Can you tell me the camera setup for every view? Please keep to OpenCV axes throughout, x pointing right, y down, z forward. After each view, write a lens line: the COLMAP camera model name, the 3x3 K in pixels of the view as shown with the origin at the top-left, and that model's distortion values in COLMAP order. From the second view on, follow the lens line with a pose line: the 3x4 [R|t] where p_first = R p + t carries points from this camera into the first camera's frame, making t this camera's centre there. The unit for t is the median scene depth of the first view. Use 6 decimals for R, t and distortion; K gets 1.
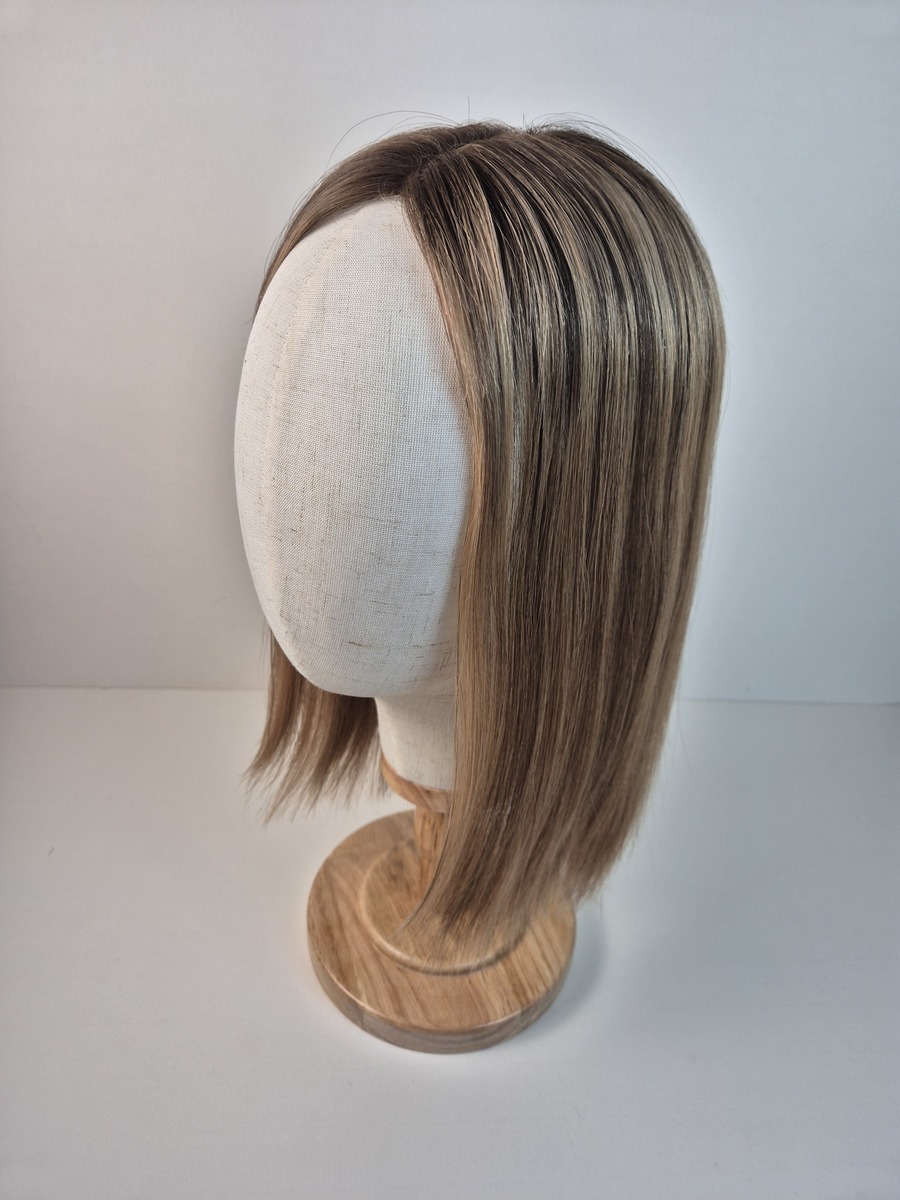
lens RADIAL K [[815.7, 0, 441.9], [0, 815.7, 597.7], [0, 0, 1]] dist [-0.003868, 0.000184]
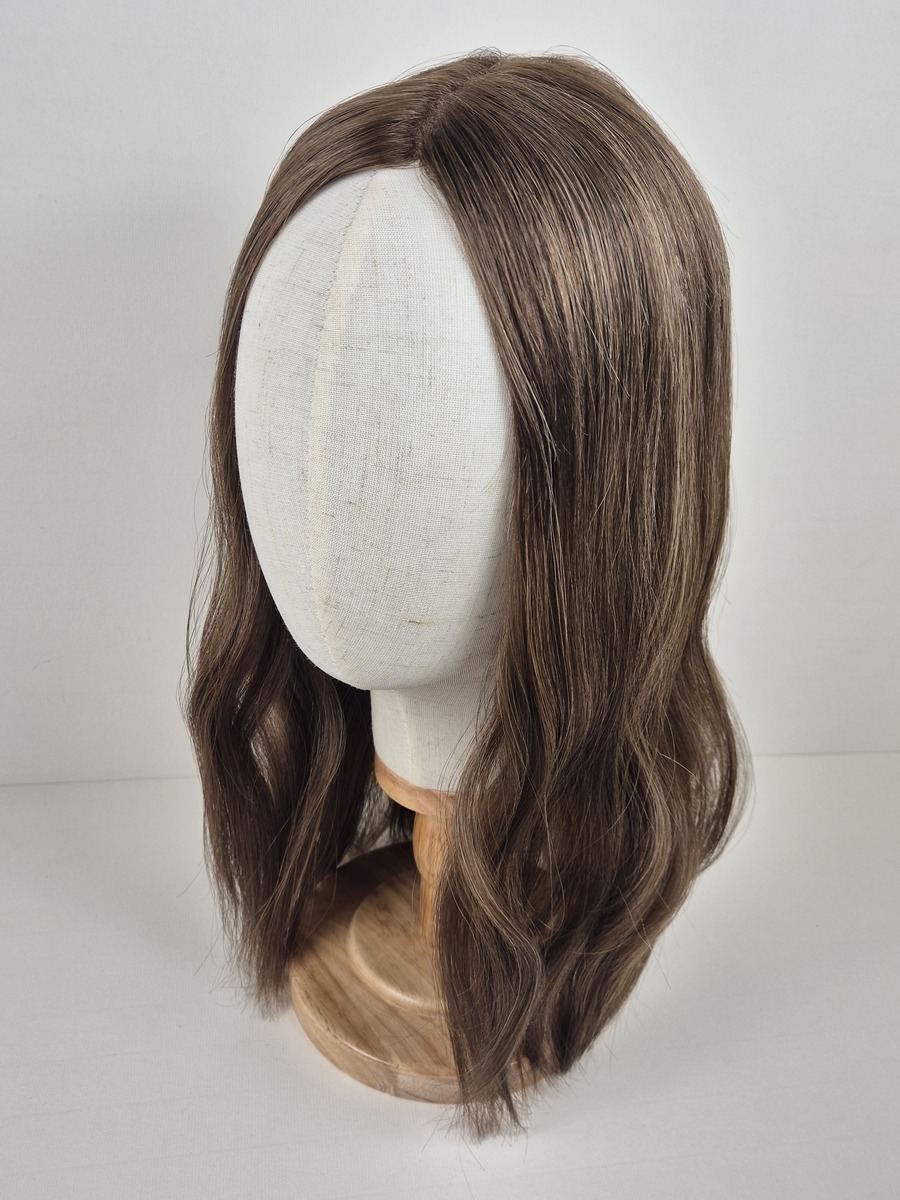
lens RADIAL K [[1040.4, 0, 455.5], [0, 1040.4, 601.1], [0, 0, 1]] dist [0.019558, 0.004144]
pose [[0.960974, -0.129949, 0.244217, -0.317283], [0.136637, 0.990565, -0.010573, 0.047385], [-0.240539, 0.043529, 0.969663, -0.136984]]
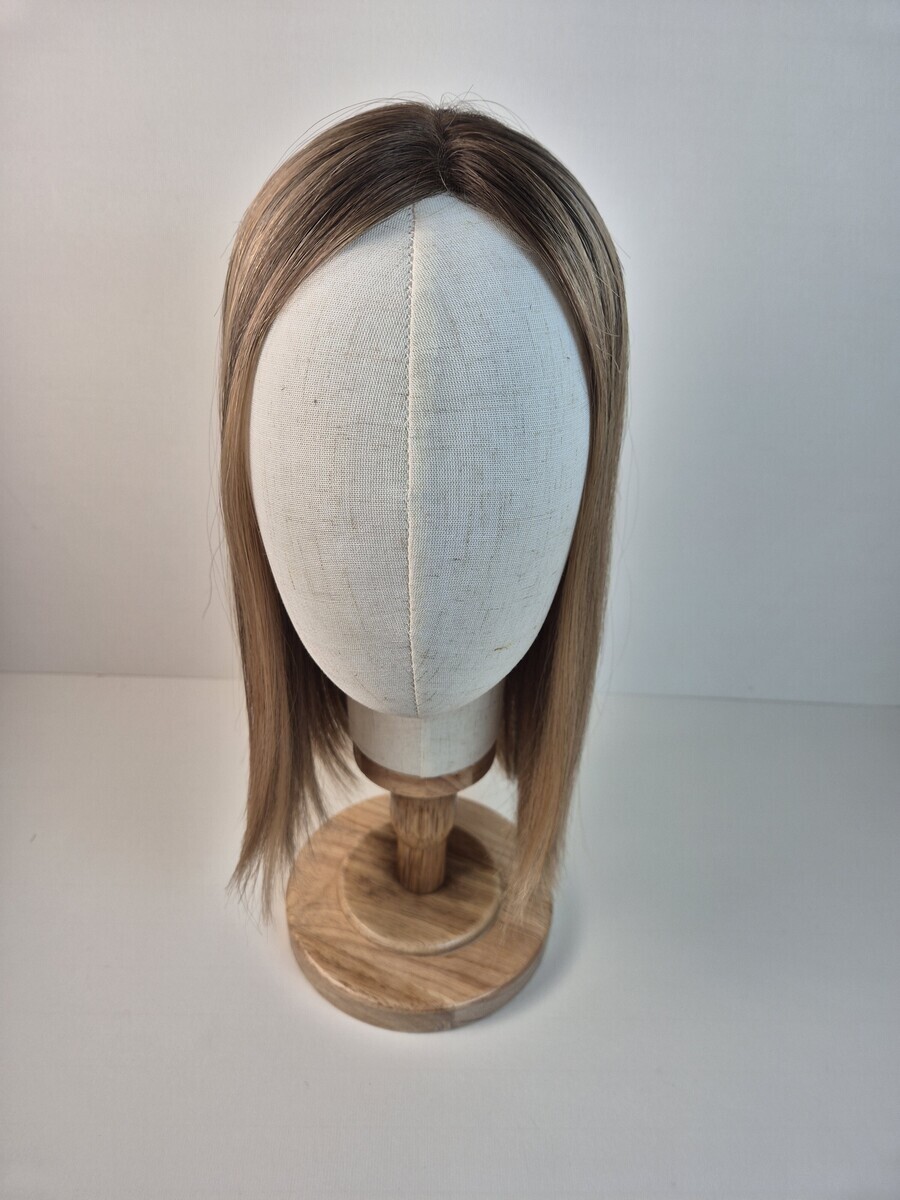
lens RADIAL K [[815.7, 0, 438.3], [0, 815.7, 593.7], [0, 0, 1]] dist [-0.003868, 0.000184]
pose [[0.710129, -0.386083, 0.588775, -0.657527], [0.356004, 0.918364, 0.172827, -0.185726], [-0.607435, 0.086877, 0.789604, 0.234394]]
